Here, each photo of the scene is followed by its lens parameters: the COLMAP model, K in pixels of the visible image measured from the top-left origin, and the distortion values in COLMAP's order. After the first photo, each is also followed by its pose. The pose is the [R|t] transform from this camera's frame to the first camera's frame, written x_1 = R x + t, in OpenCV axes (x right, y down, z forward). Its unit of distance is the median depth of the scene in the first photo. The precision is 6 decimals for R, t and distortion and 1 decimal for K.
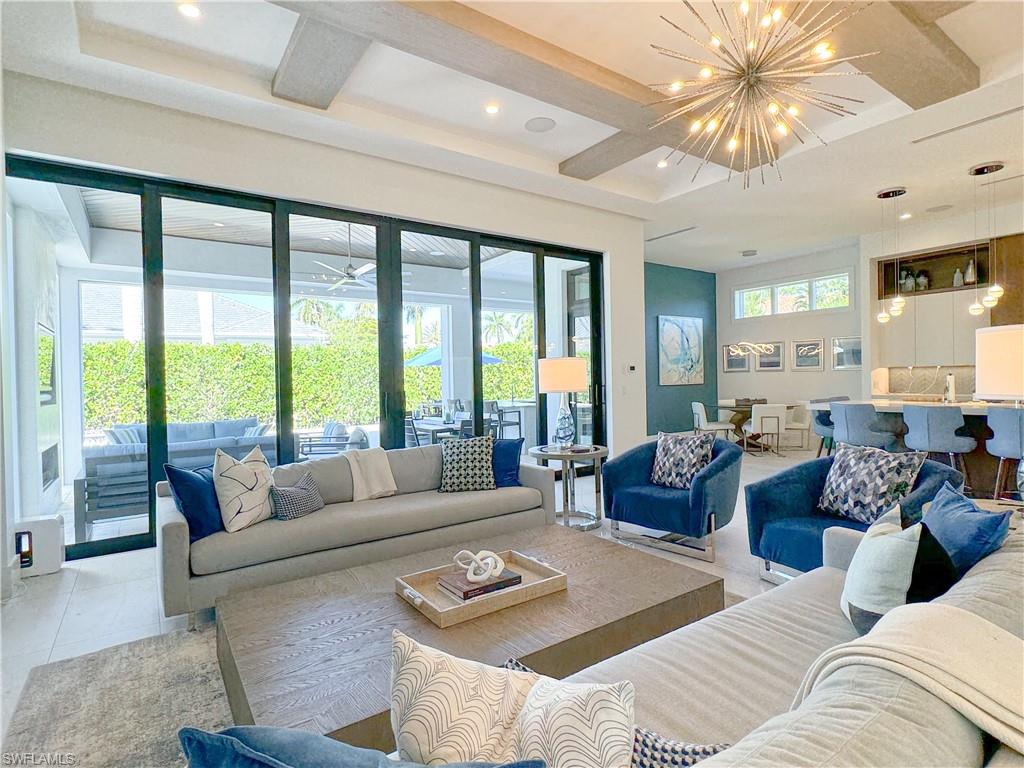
lens RADIAL K [[541.7, 0, 514.1], [0, 541.7, 381.9], [0, 0, 1]] dist [-0.001398, -0.000416]
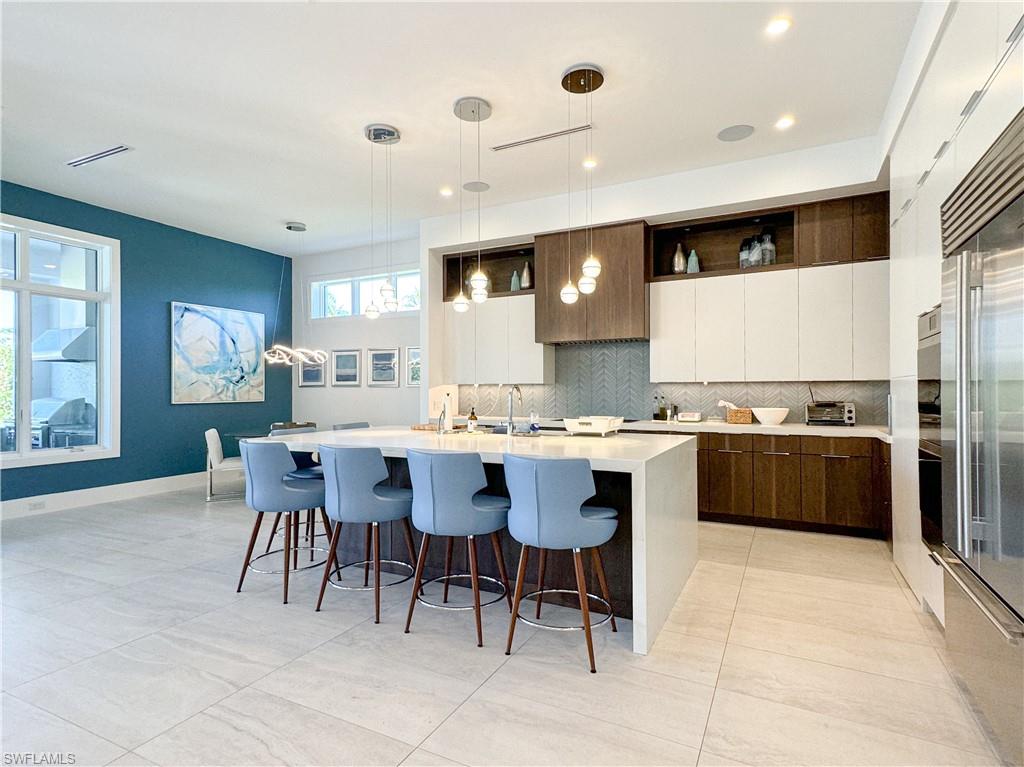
lens RADIAL K [[541.7, 0, 512.8], [0, 541.7, 387.3], [0, 0, 1]] dist [-0.001398, -0.000416]
pose [[0.879692, 0.020445, 0.475105, 0.321449], [-0.011071, 0.999685, -0.022519, -0.003468], [-0.475416, 0.014550, 0.879641, 0.190881]]
